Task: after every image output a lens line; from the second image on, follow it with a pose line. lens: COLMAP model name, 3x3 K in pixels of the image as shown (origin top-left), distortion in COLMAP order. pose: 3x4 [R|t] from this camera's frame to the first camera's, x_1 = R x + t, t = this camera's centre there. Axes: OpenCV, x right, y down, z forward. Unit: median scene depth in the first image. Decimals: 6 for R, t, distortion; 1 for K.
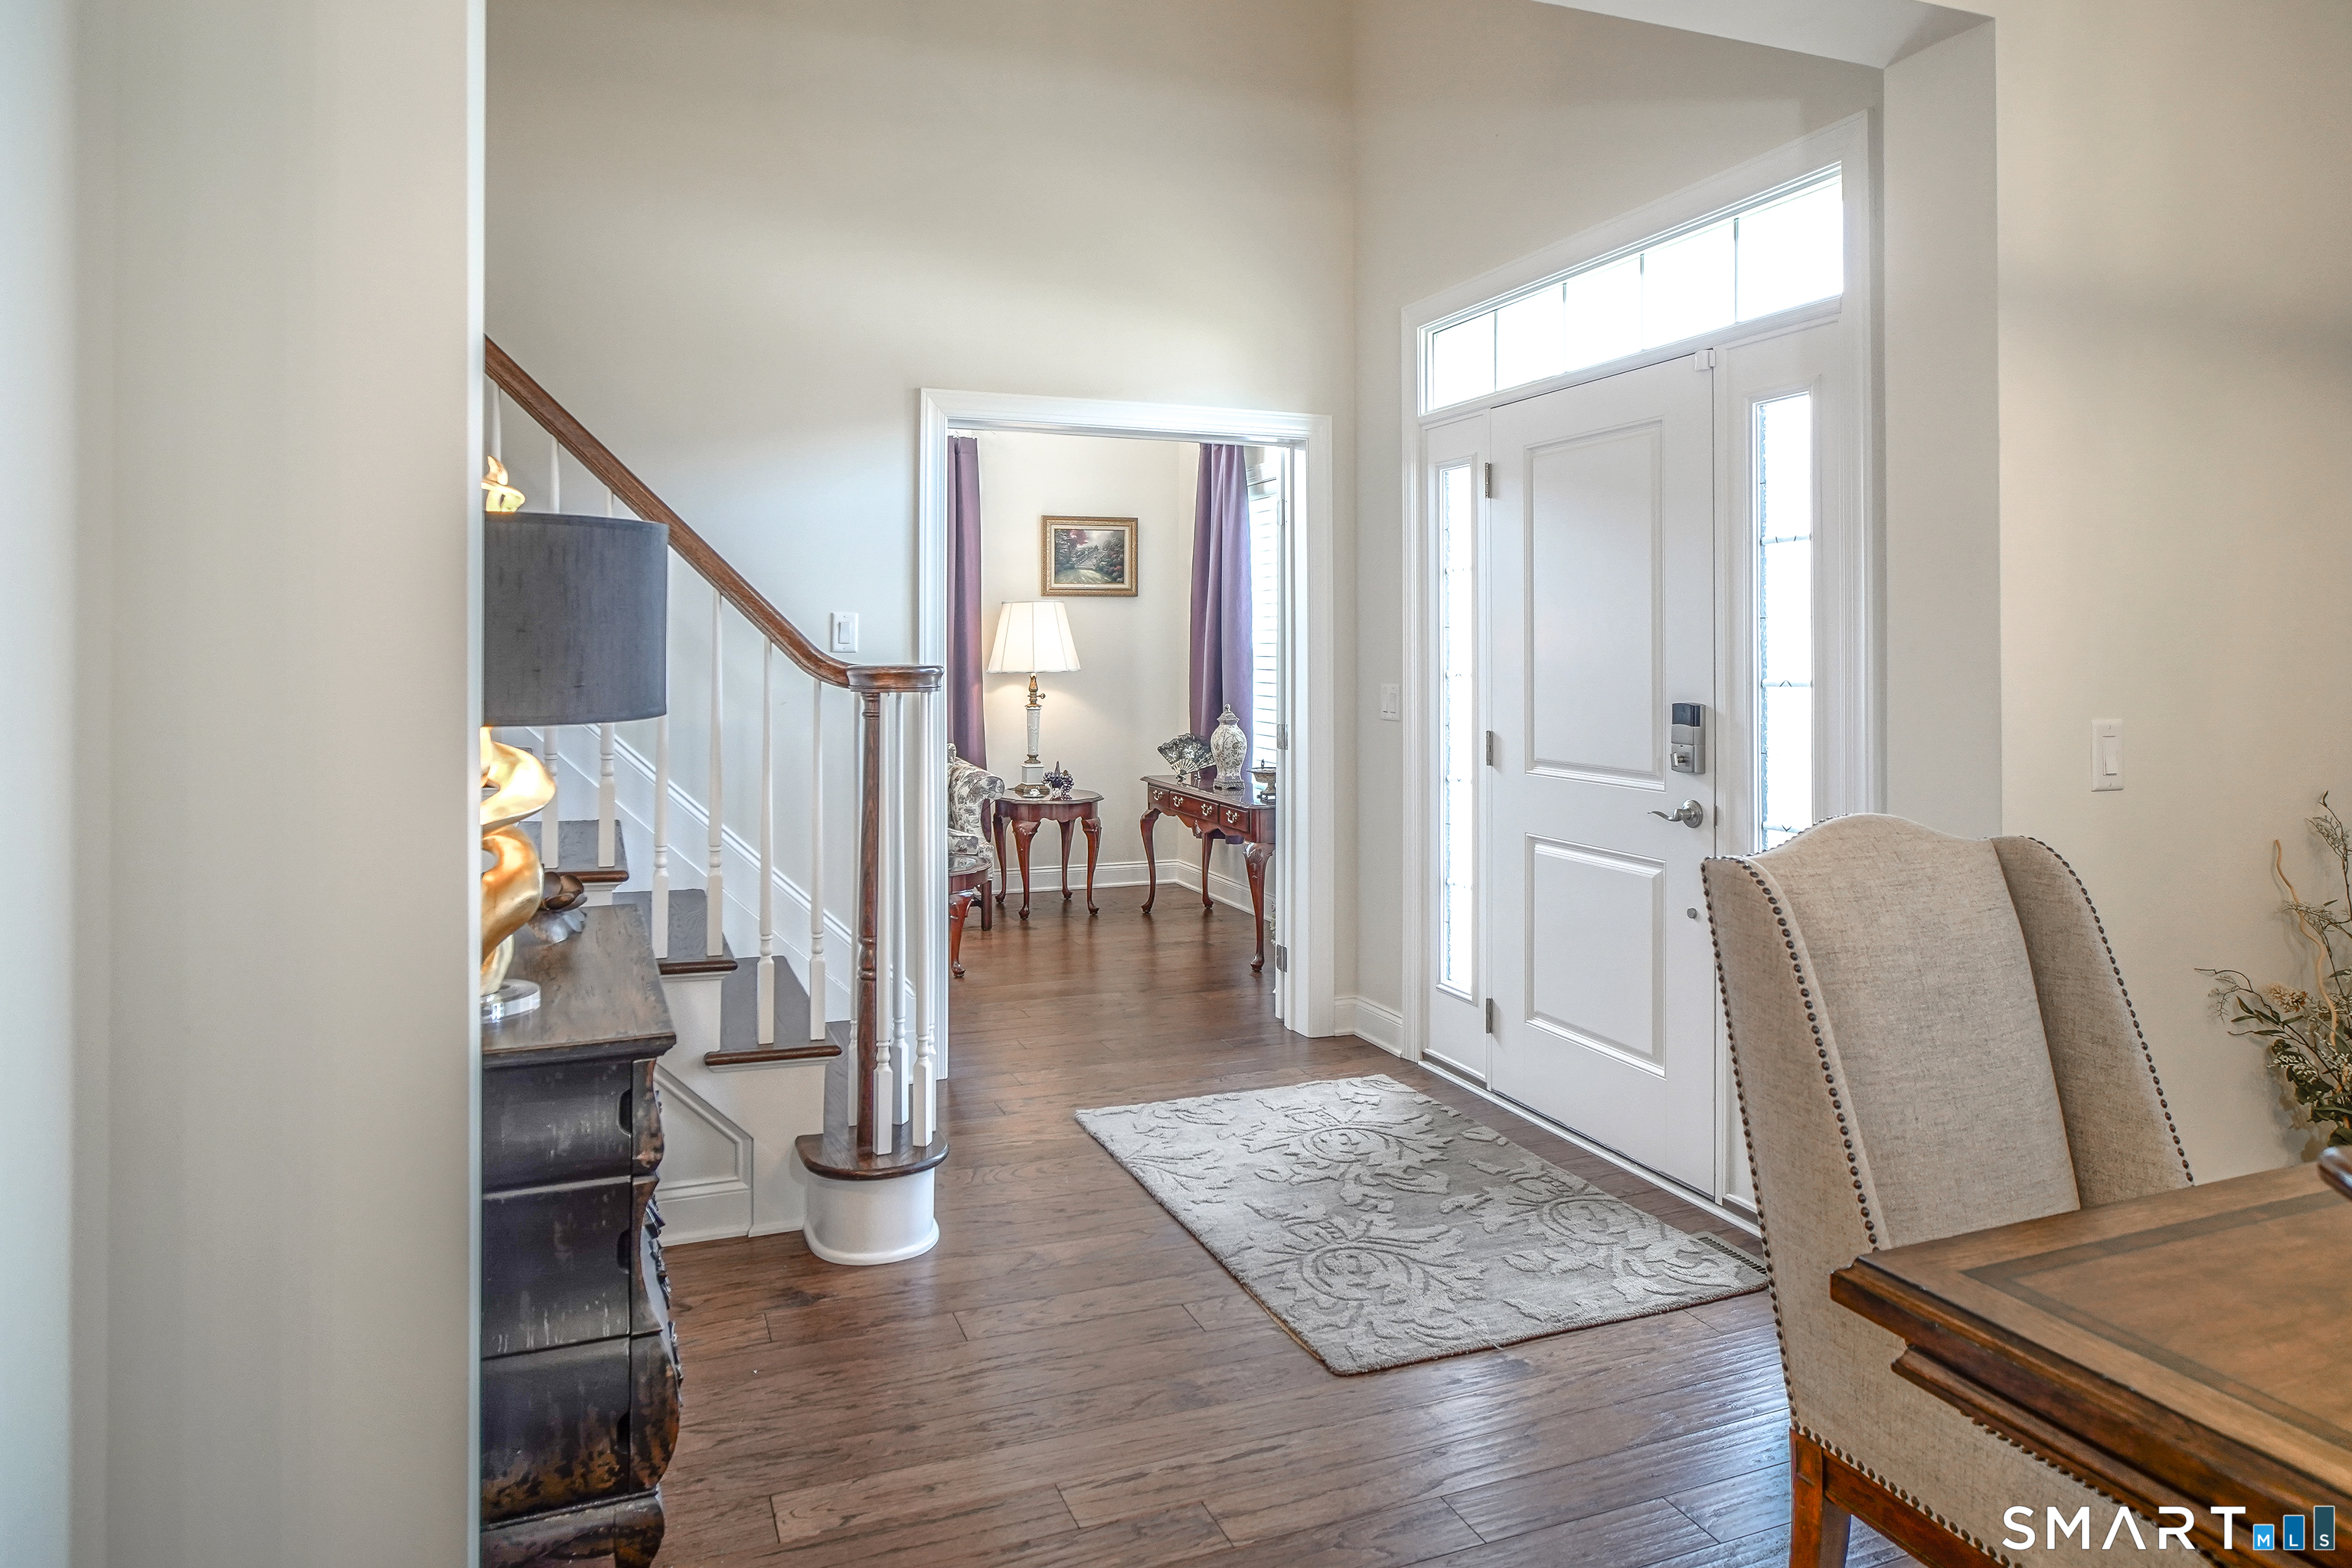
lens RADIAL K [[1350.0, 0, 1165.8], [0, 1350.0, 623.2], [0, 0, 1]] dist [0.001039, 0.002032]
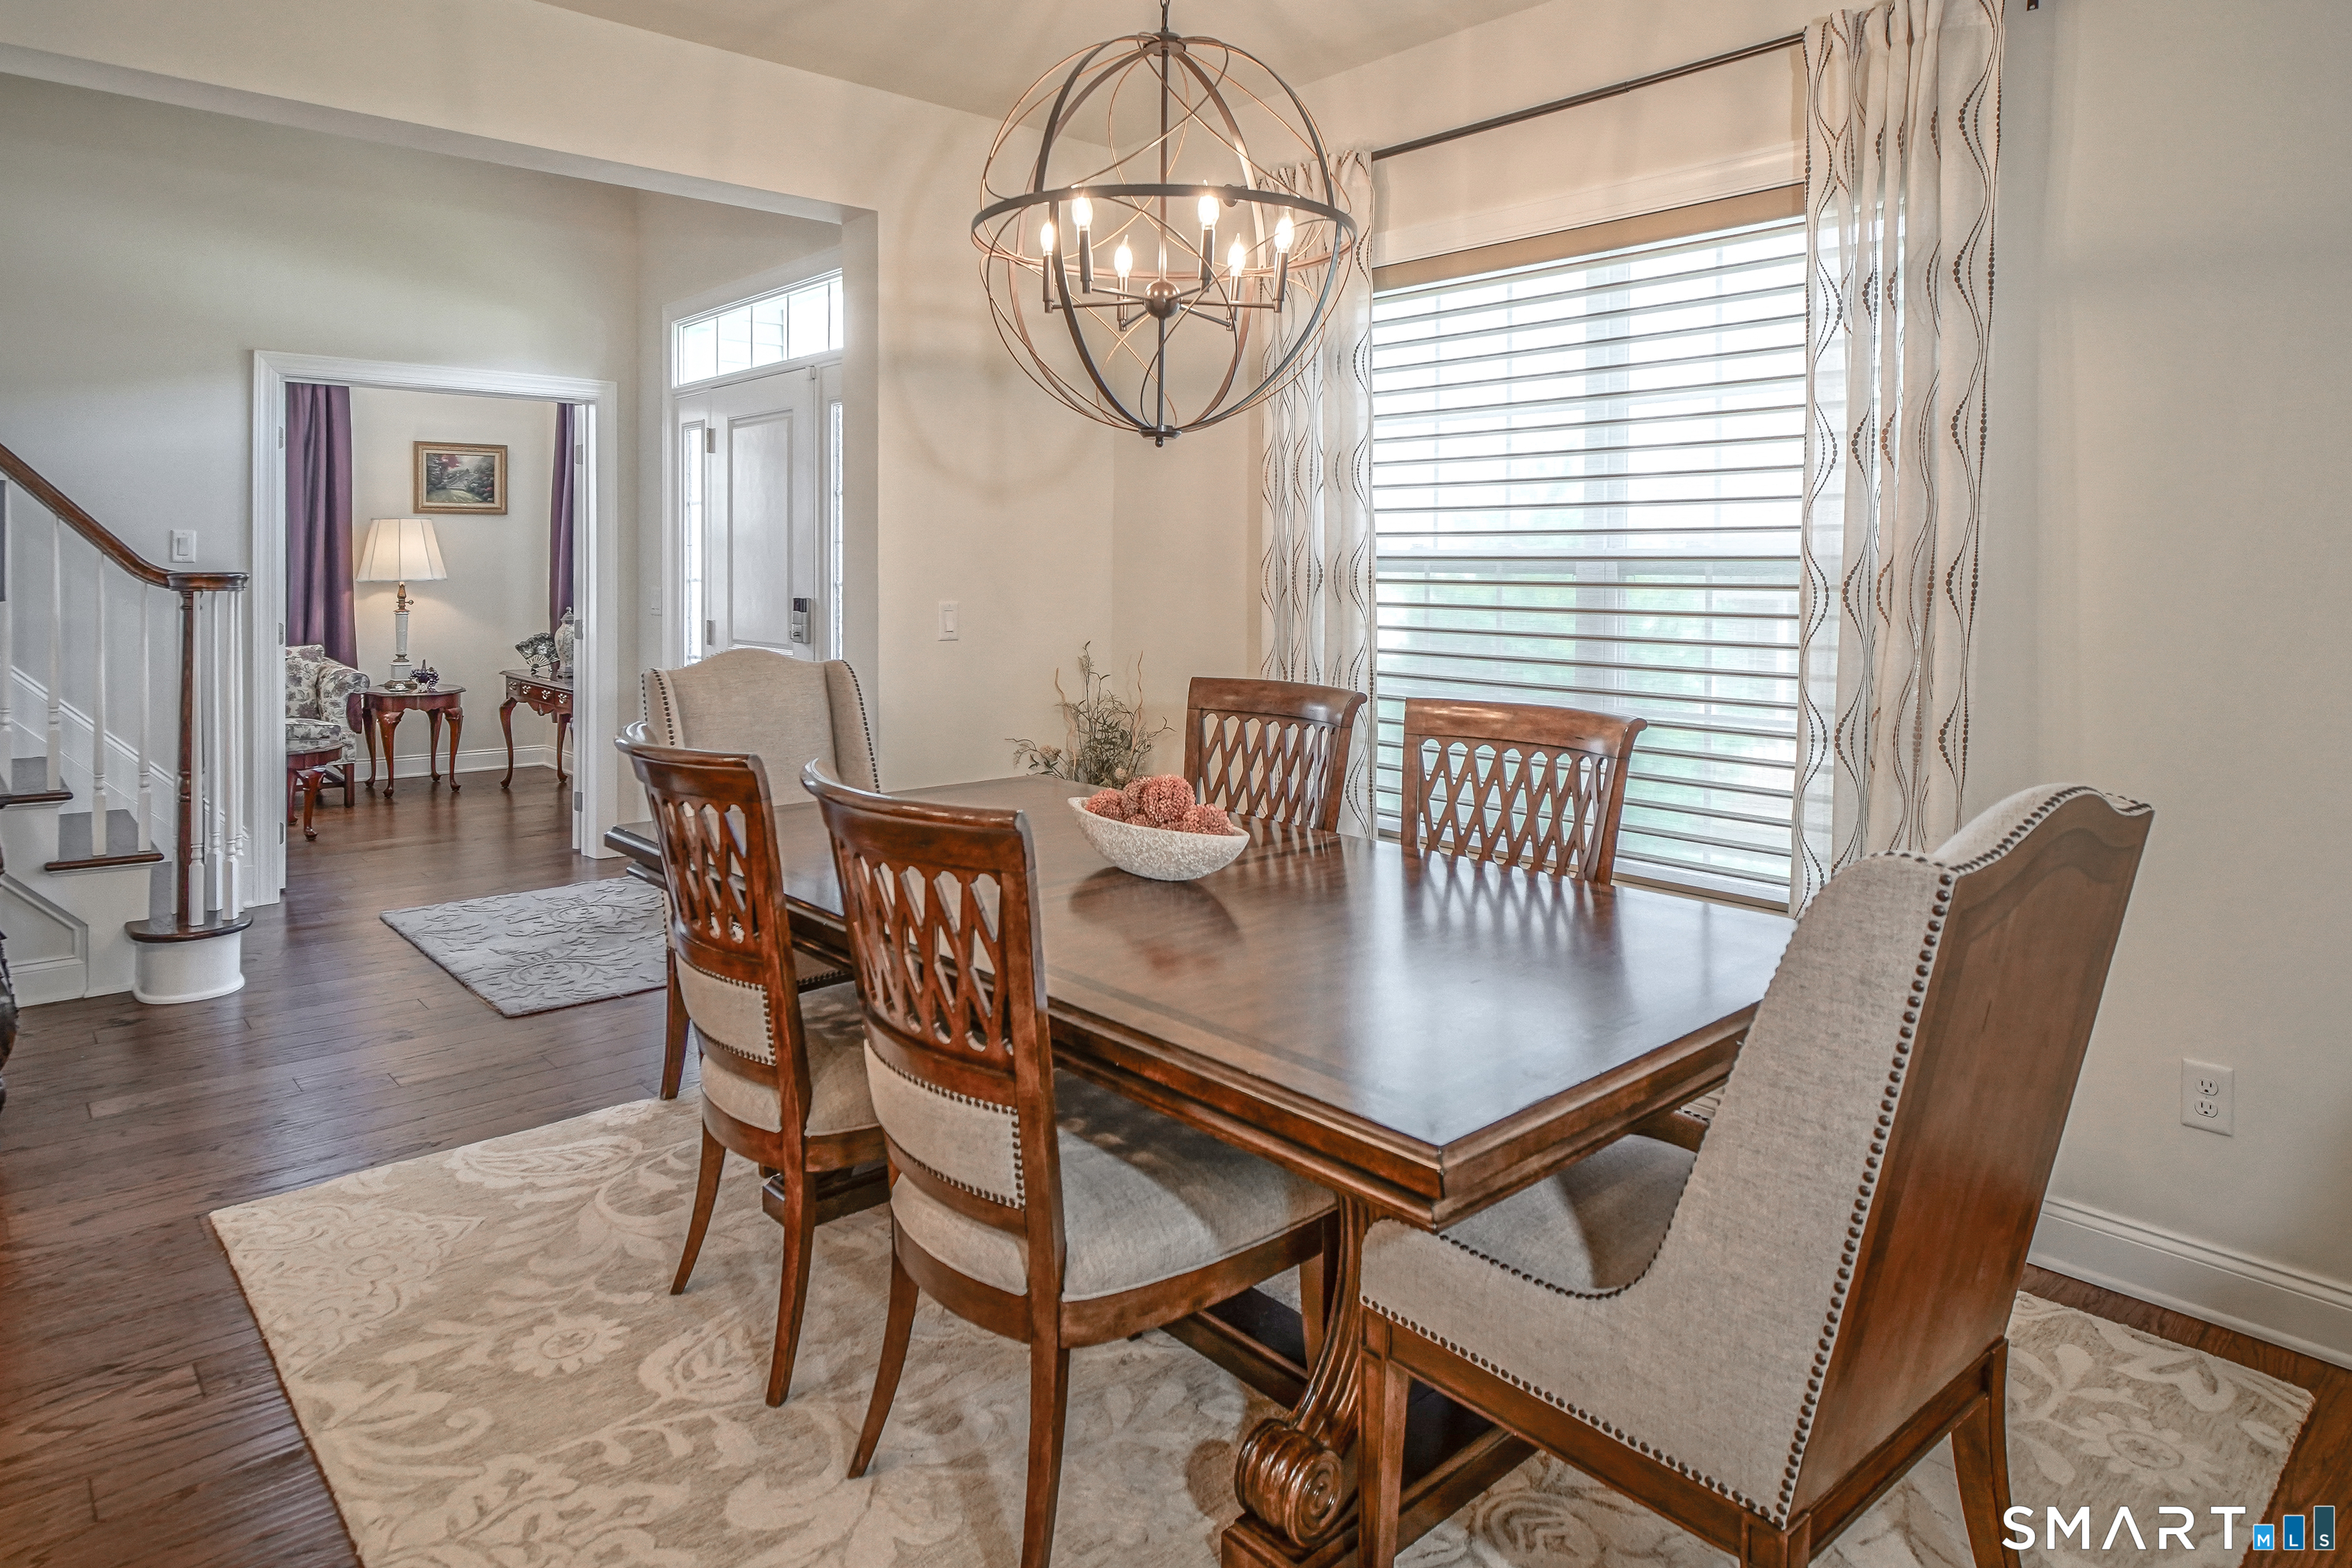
lens RADIAL K [[1350.0, 0, 1045.5], [0, 1350.0, 565.7], [0, 0, 1]] dist [0.001039, 0.002032]
pose [[0.957803, 0.002966, 0.287409, 0.098439], [-0.009143, 0.999755, 0.020151, -0.004528], [-0.287279, -0.021929, 0.957596, -0.248291]]
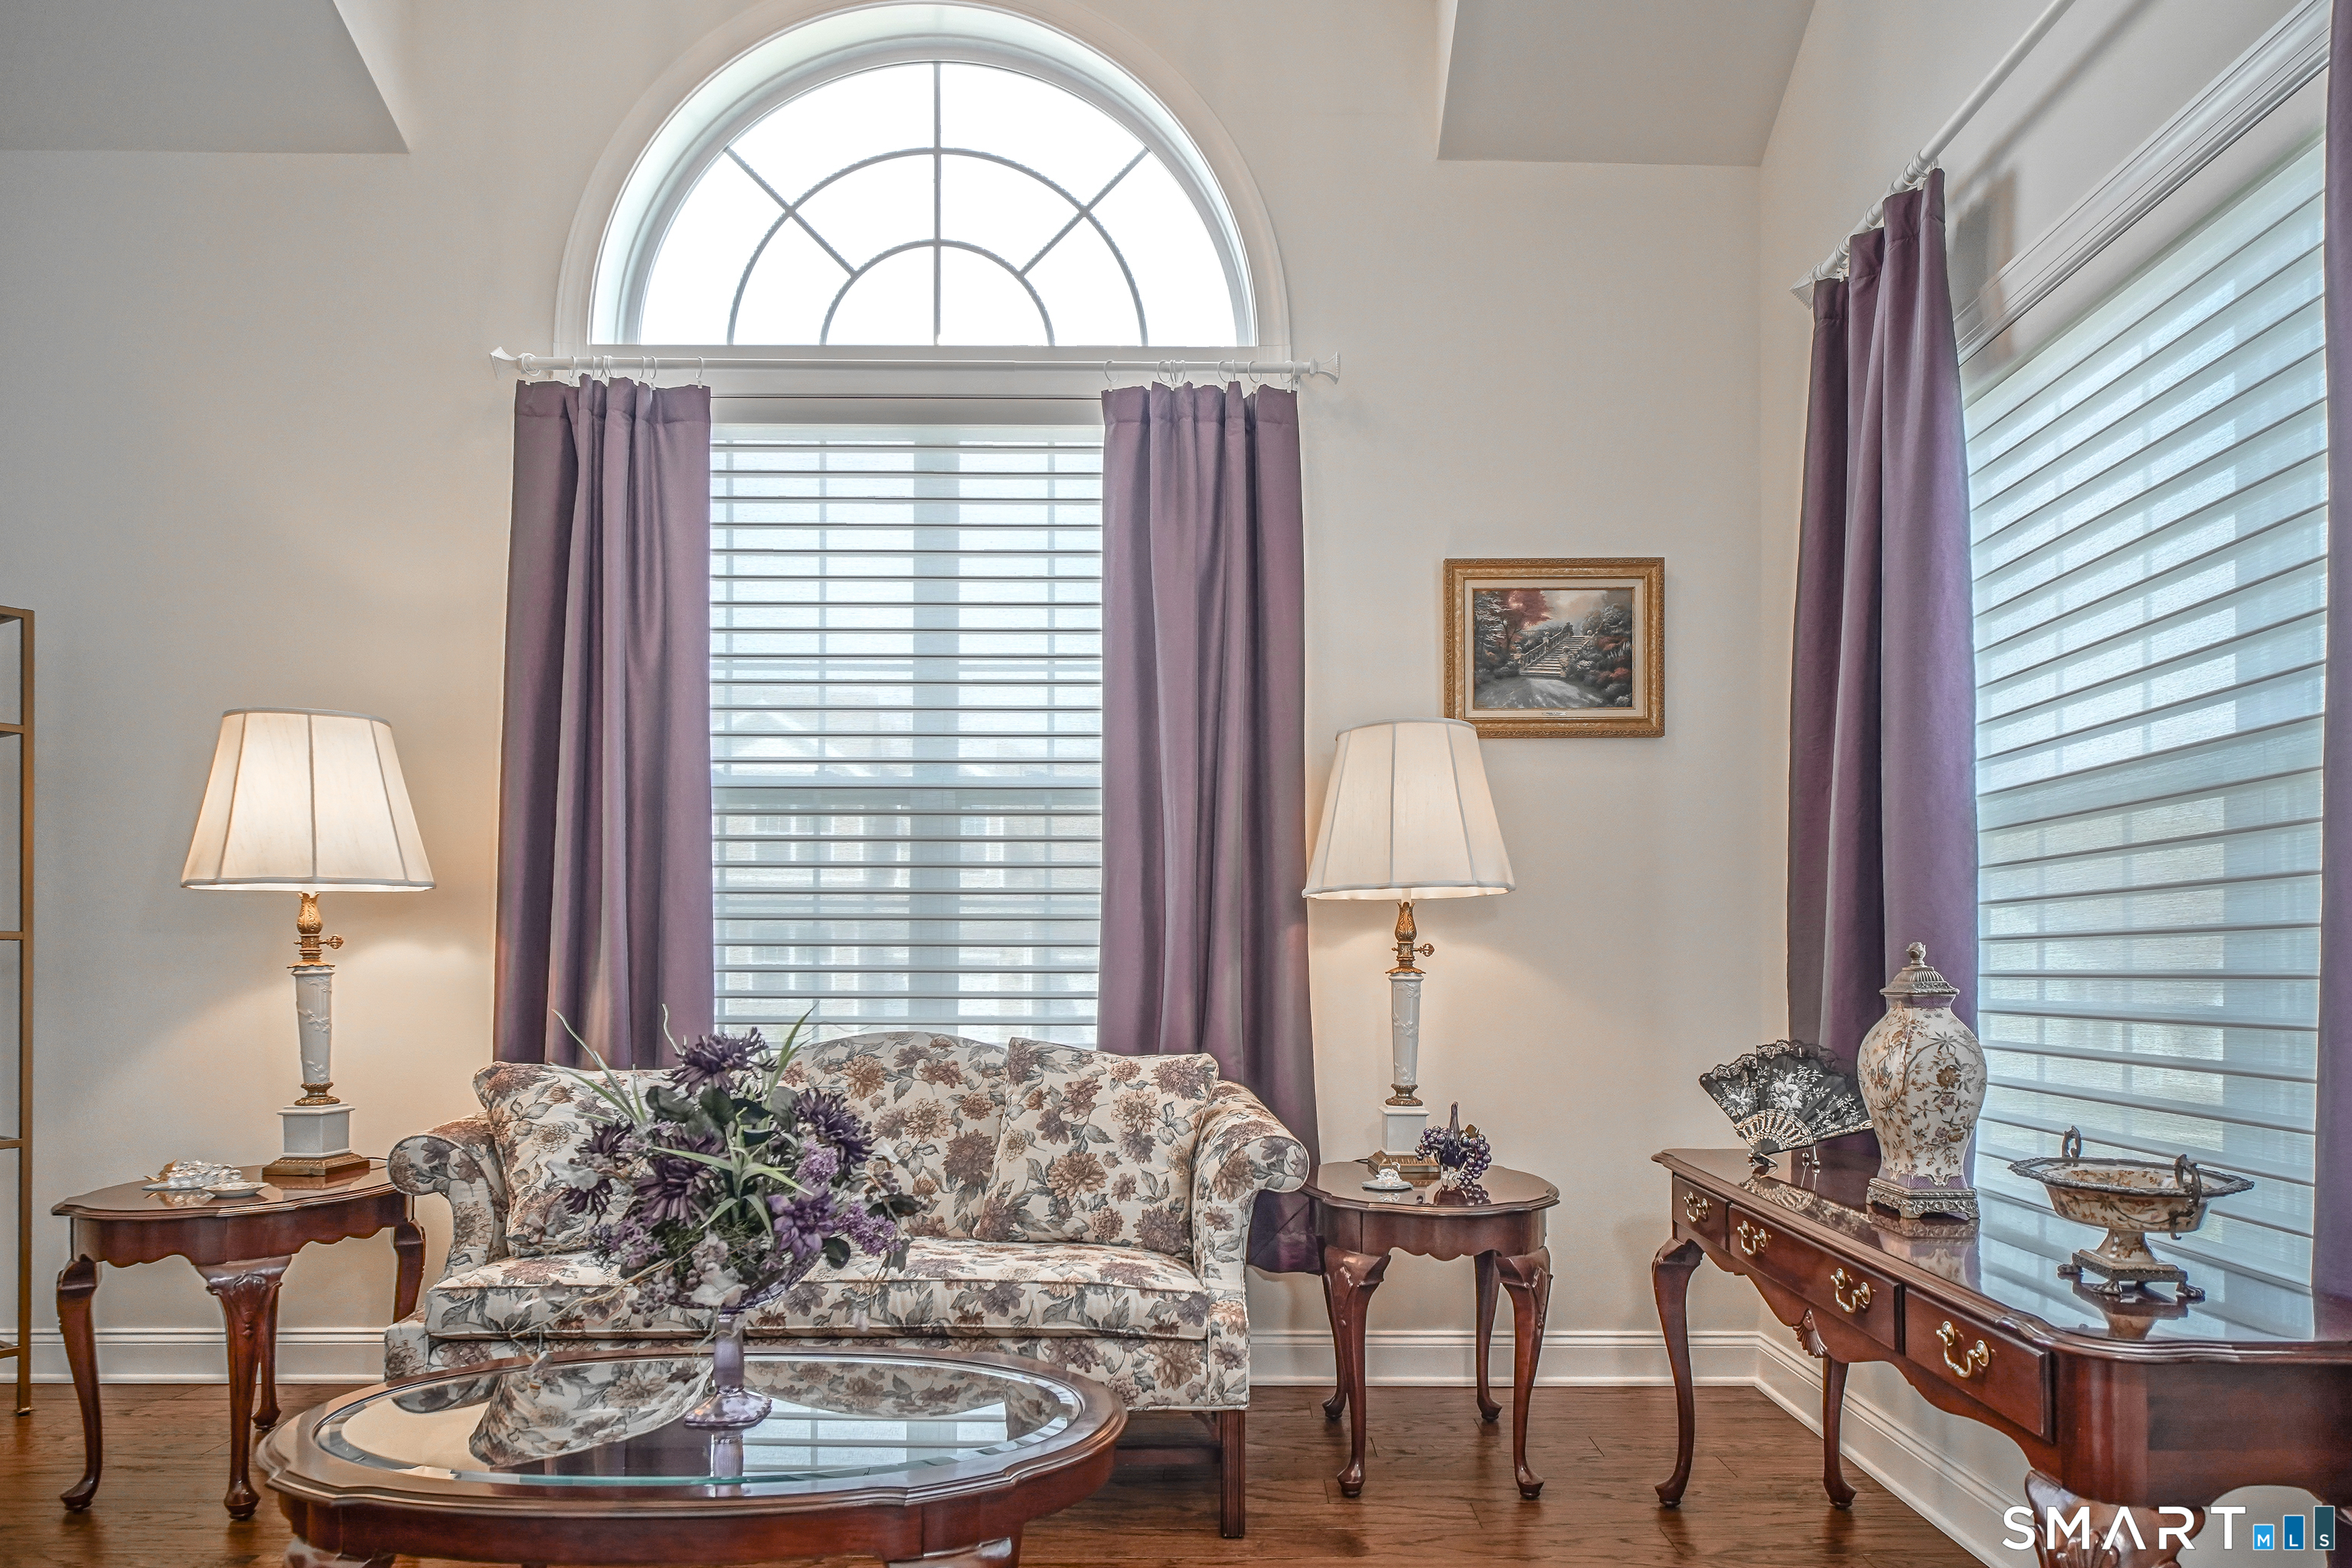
lens RADIAL K [[1350.0, 0, 1311.9], [0, 1350.0, 953.3], [0, 0, 1]] dist [0.001039, 0.002032]
pose [[0.947748, -0.001960, -0.319014, 0.012199], [0.003504, 0.999985, 0.004269, 0.056639], [0.319001, -0.005164, 0.947740, 0.619208]]
